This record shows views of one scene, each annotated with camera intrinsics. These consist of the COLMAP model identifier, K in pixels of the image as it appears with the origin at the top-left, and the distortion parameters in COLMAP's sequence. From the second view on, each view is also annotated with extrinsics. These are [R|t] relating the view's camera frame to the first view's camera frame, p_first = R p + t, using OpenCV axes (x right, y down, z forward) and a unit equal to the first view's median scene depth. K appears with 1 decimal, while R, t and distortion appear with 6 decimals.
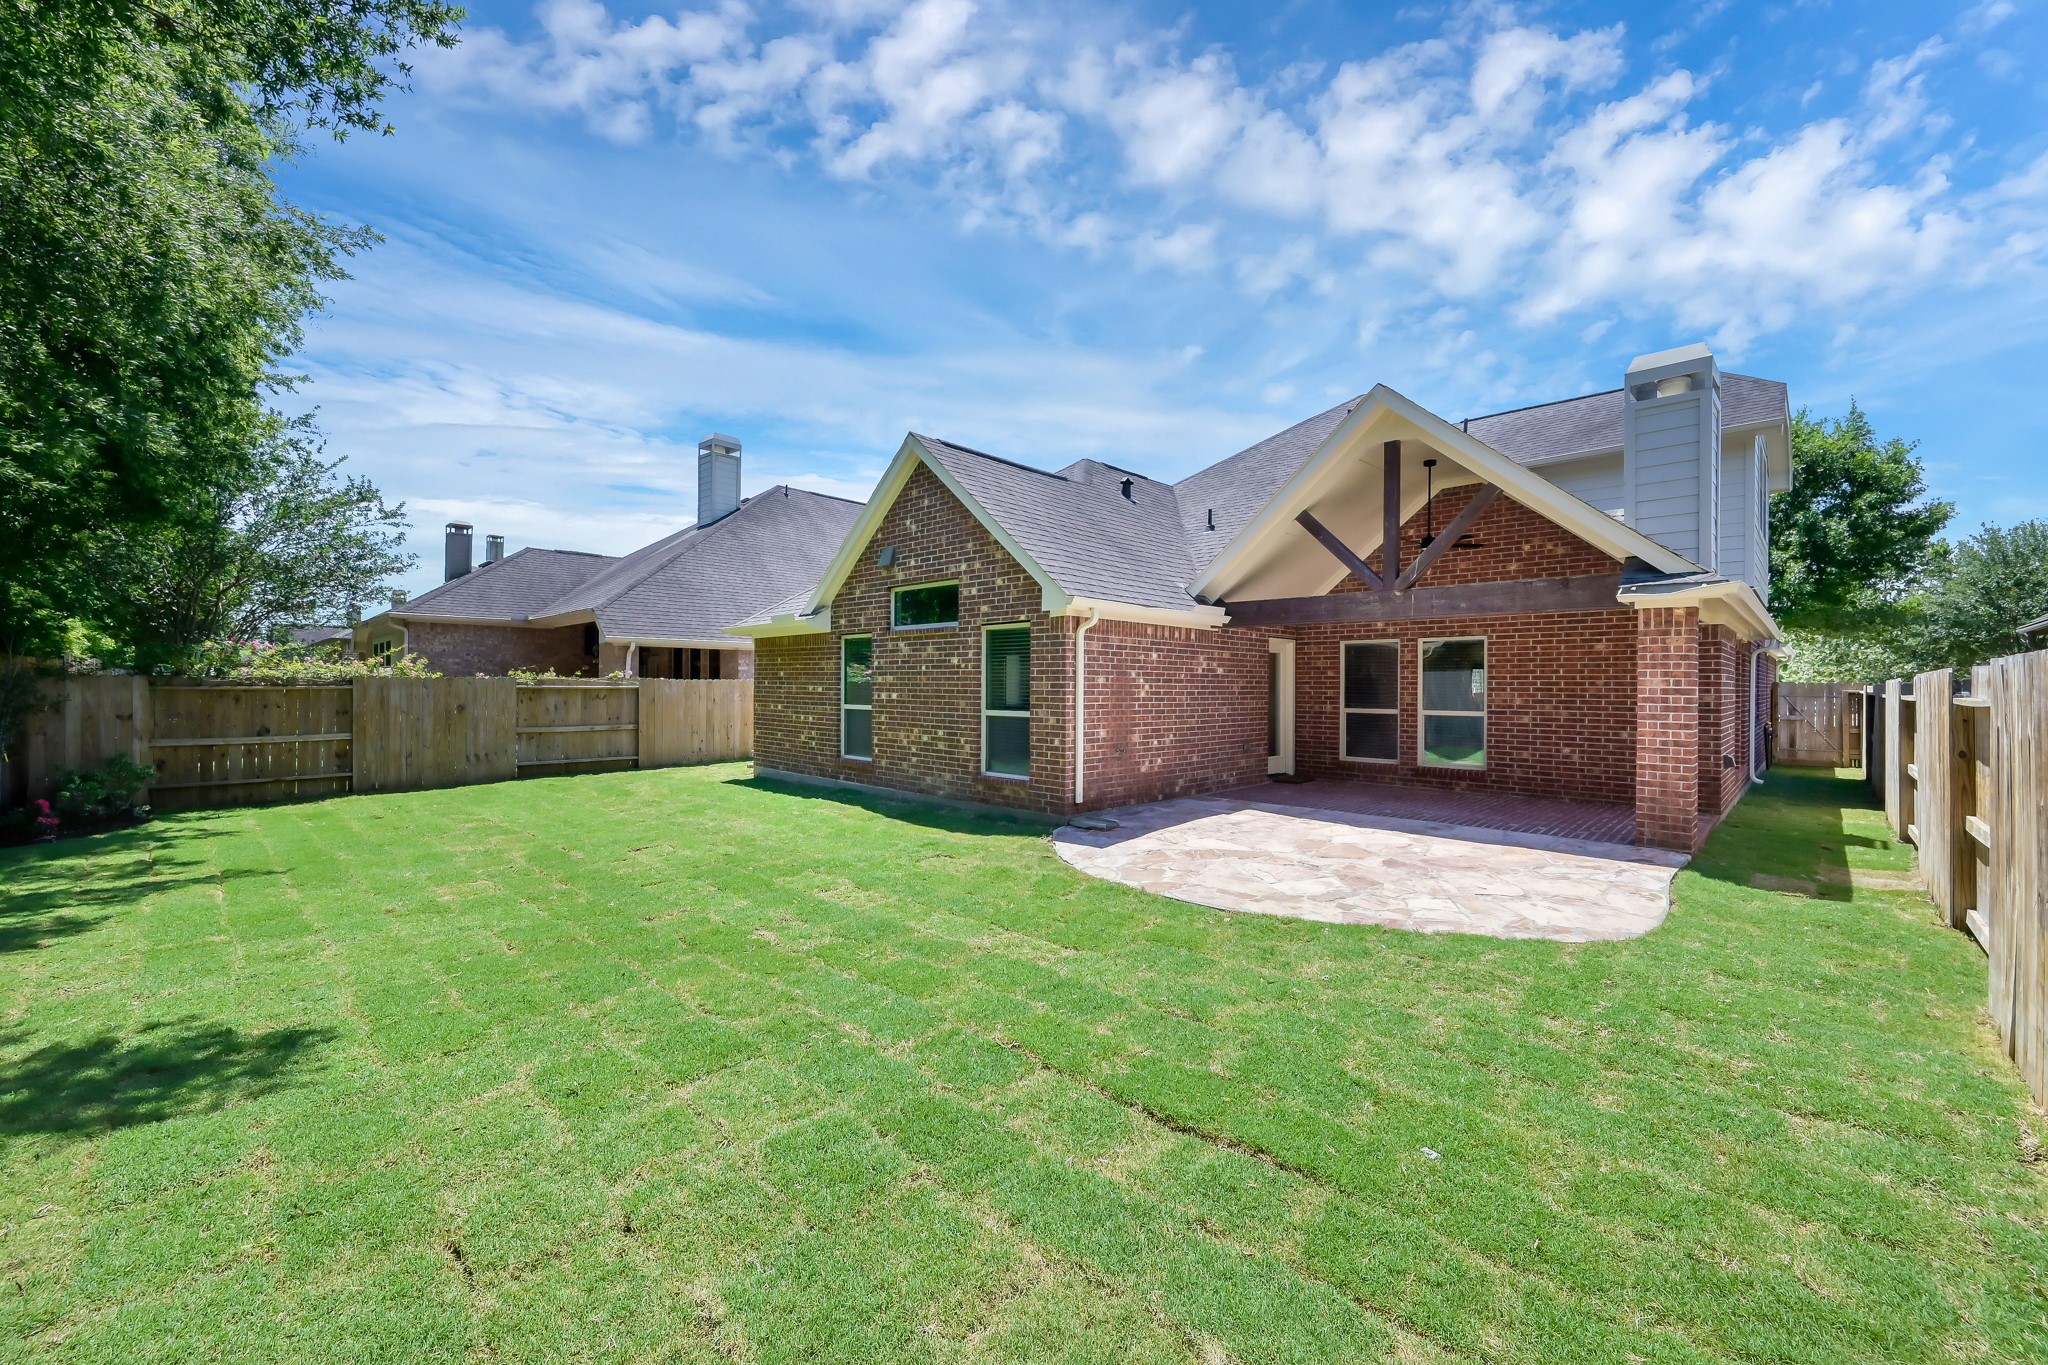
lens RADIAL K [[809.1, 0, 1037.4], [0, 809.1, 681.3], [0, 0, 1]] dist [-0.002428, 0.000524]
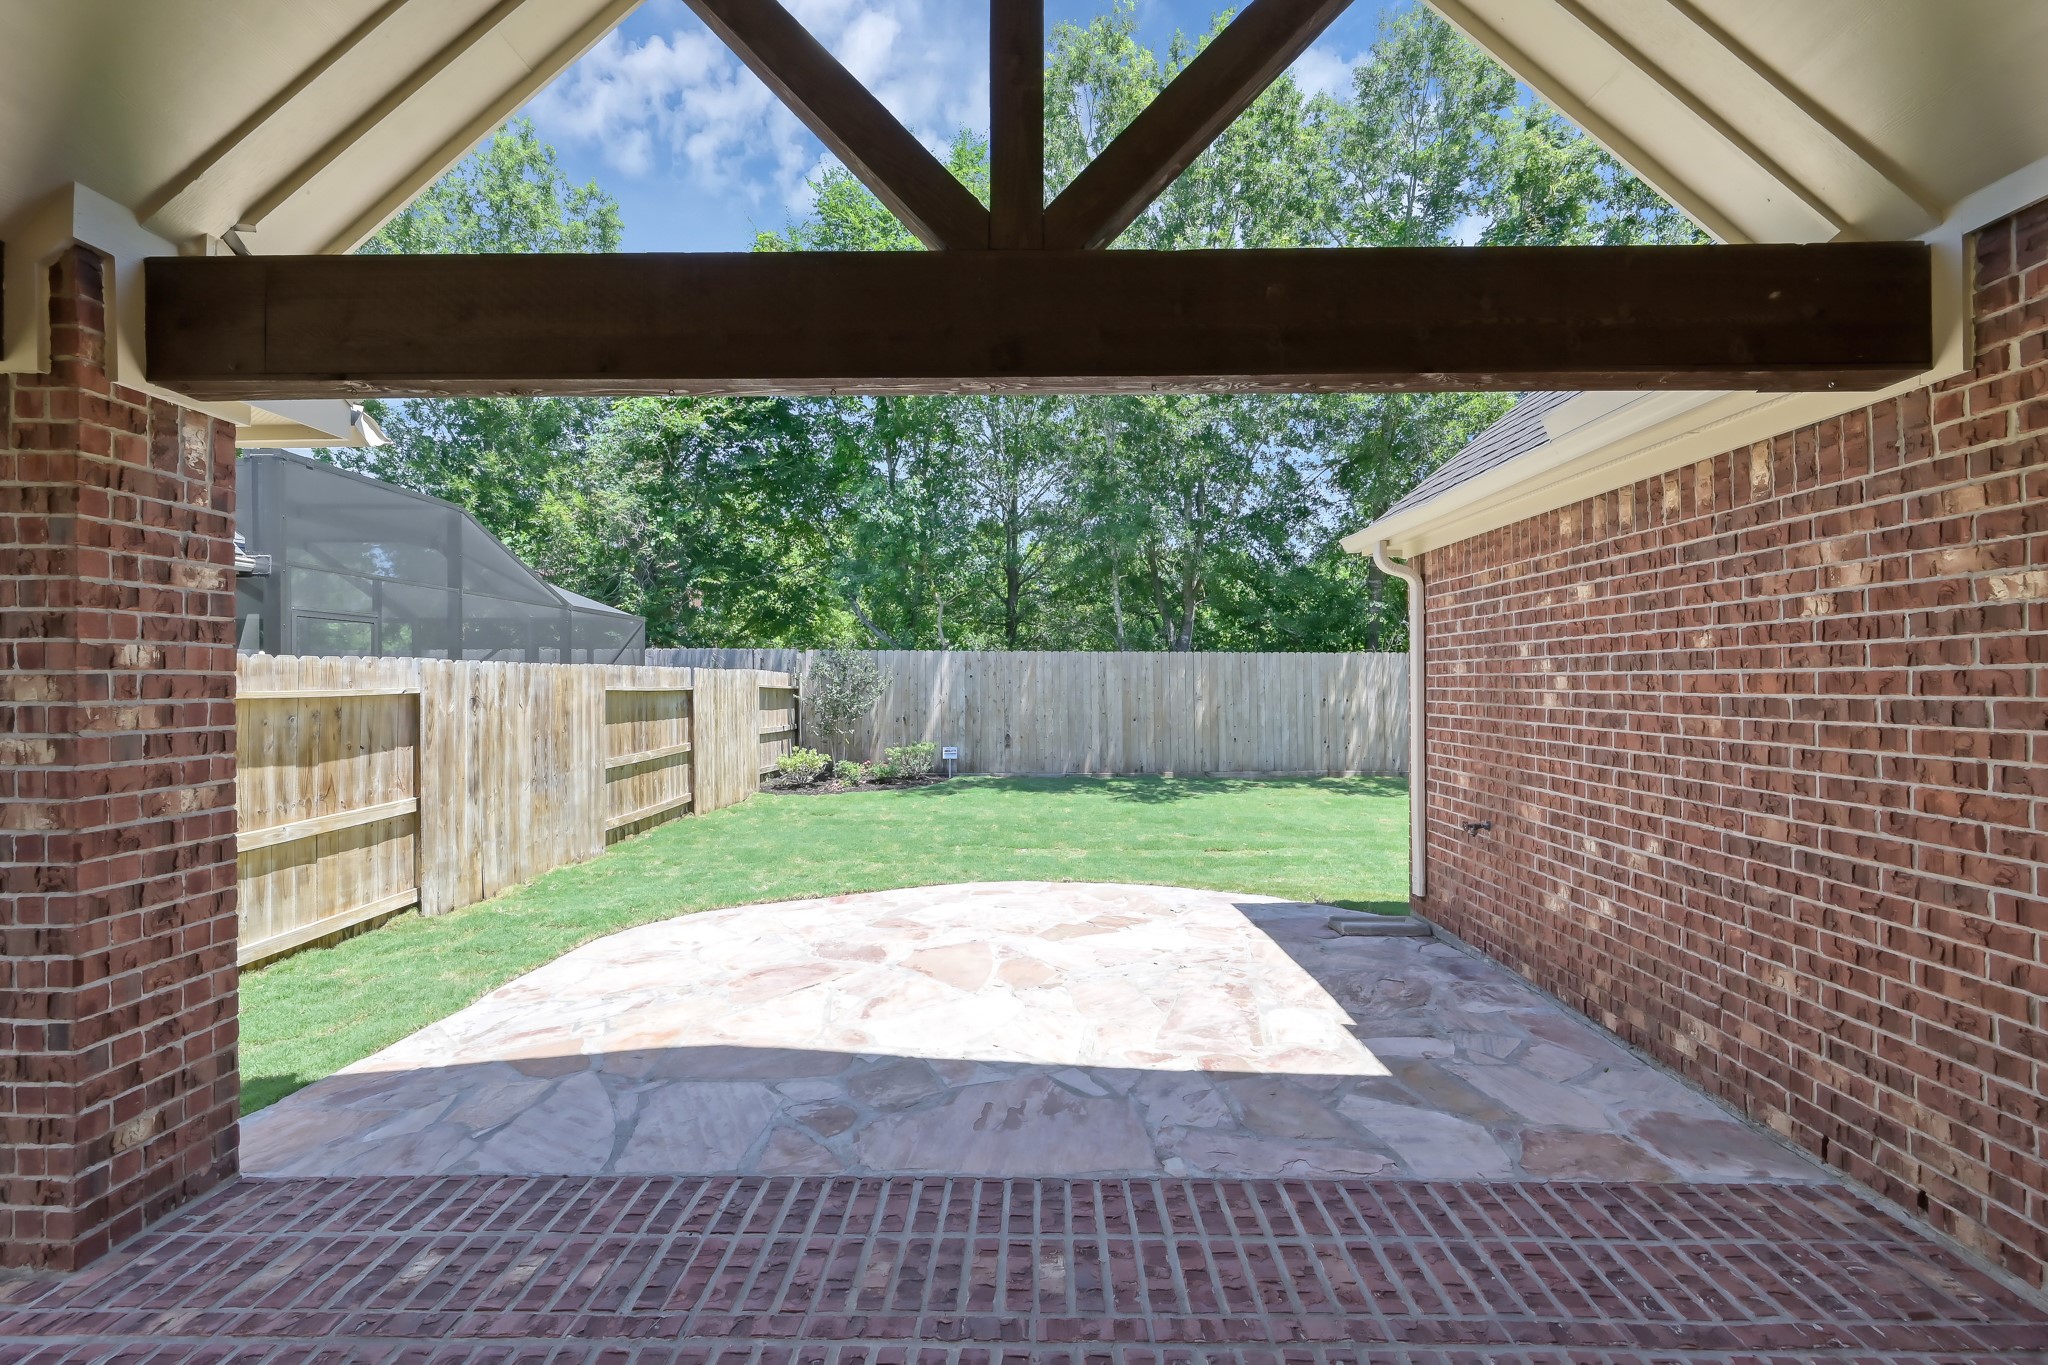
lens RADIAL K [[809.1, 0, 1025.3], [0, 809.1, 687.9], [0, 0, 1]] dist [-0.002428, 0.000524]
pose [[-0.733215, -0.002609, -0.679992, 0.550399], [-0.000403, 0.999994, -0.003402, 0.010573], [0.679997, -0.002220, -0.733212, 1.087639]]
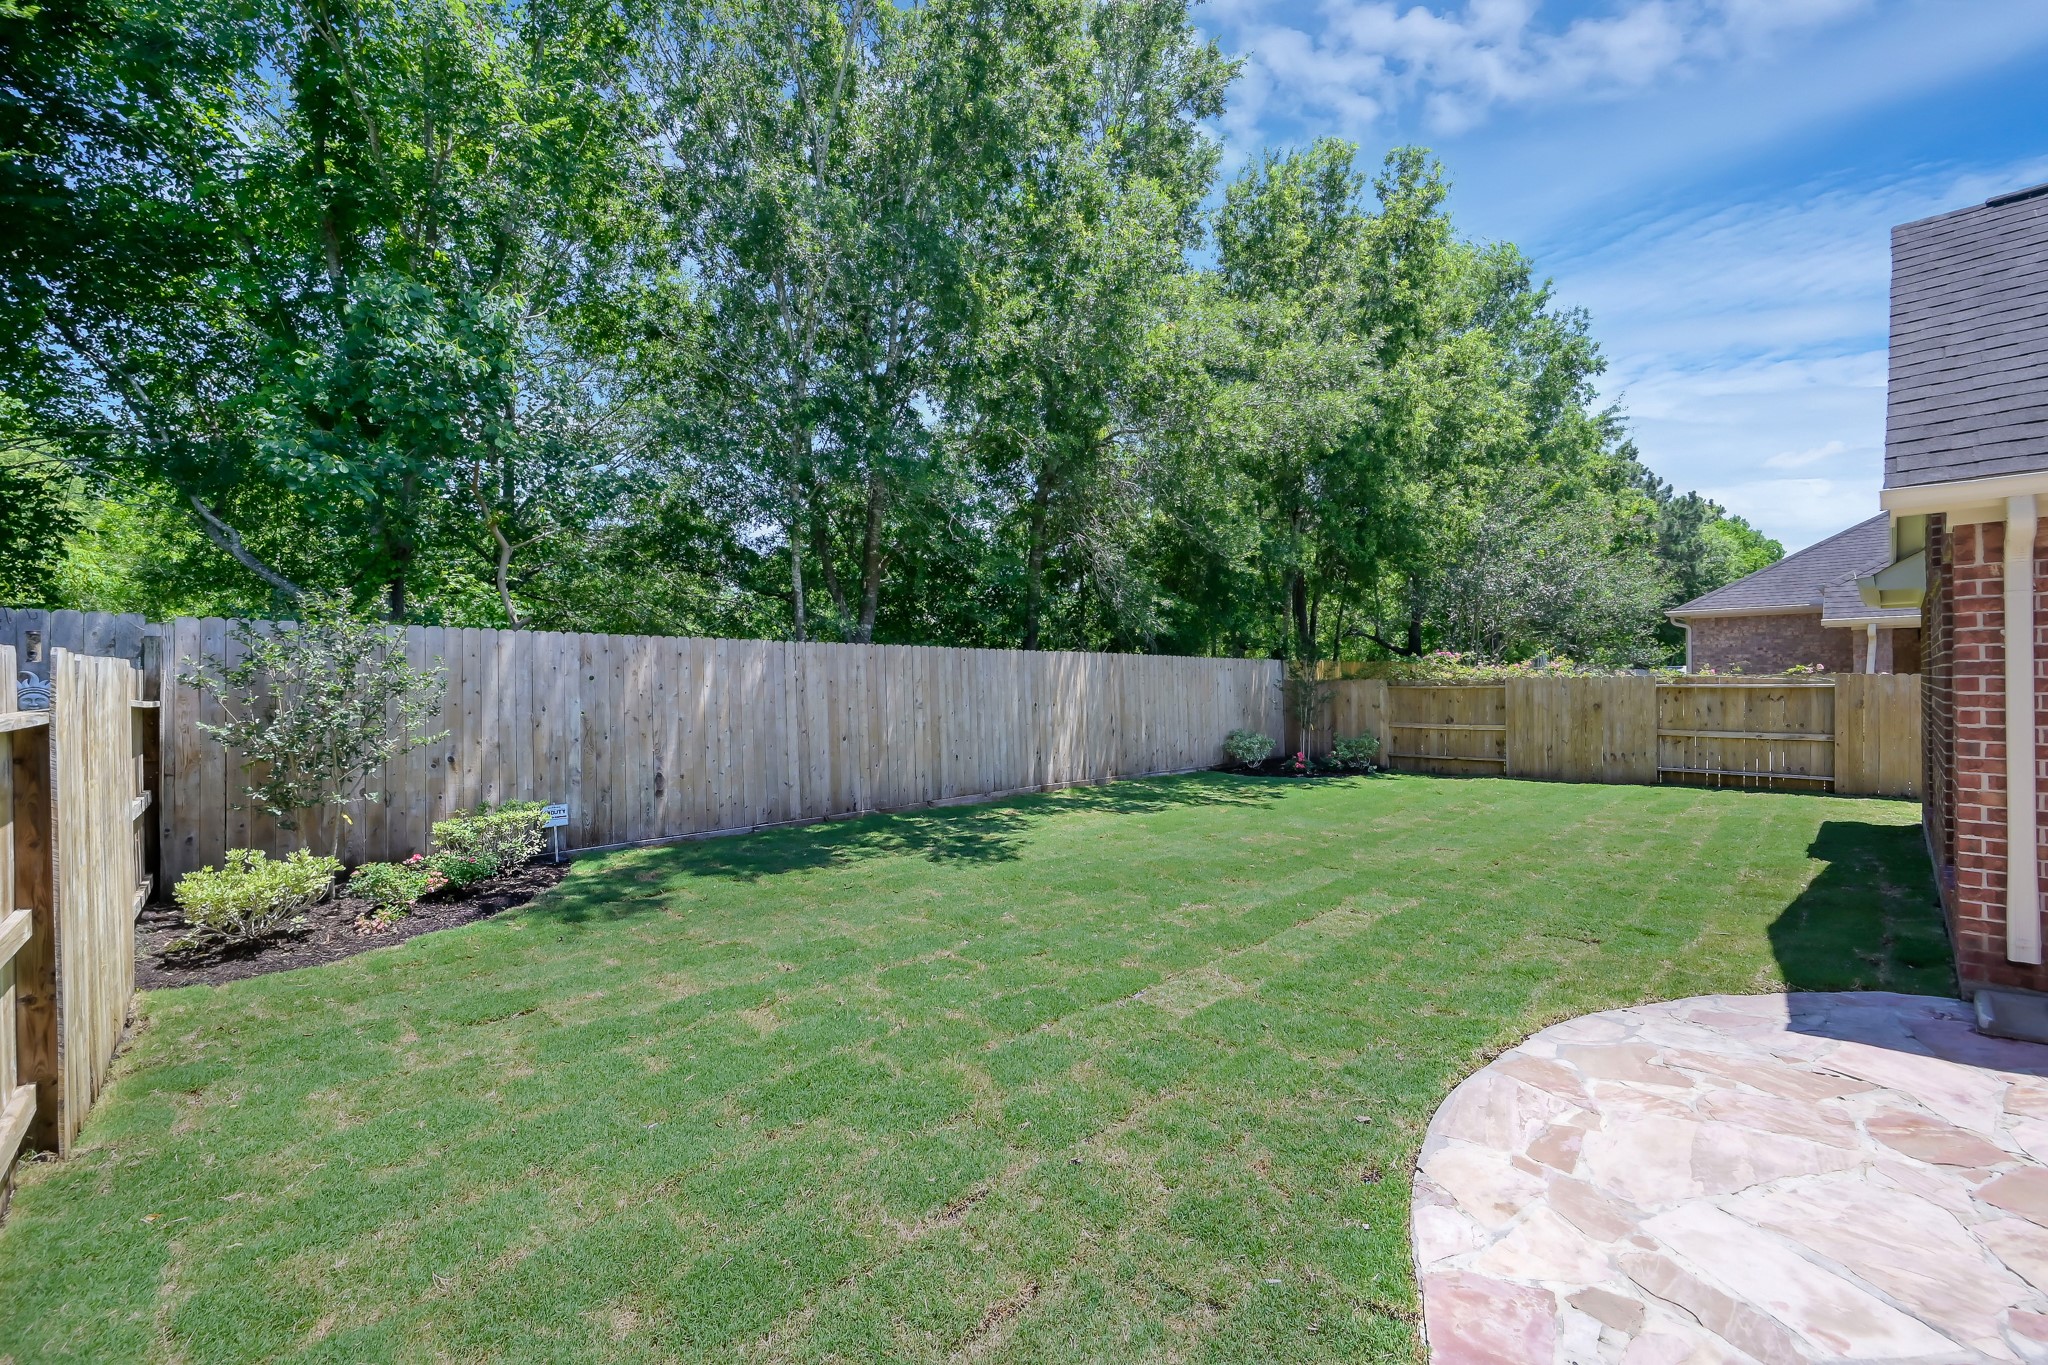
lens RADIAL K [[809.1, 0, 1036.4], [0, 809.1, 683.1], [0, 0, 1]] dist [-0.002428, 0.000524]
pose [[-0.049773, -0.005241, -0.998747, 0.442110], [0.012371, 0.999906, -0.005863, 0.000984], [0.998684, -0.012647, -0.049703, 0.452557]]
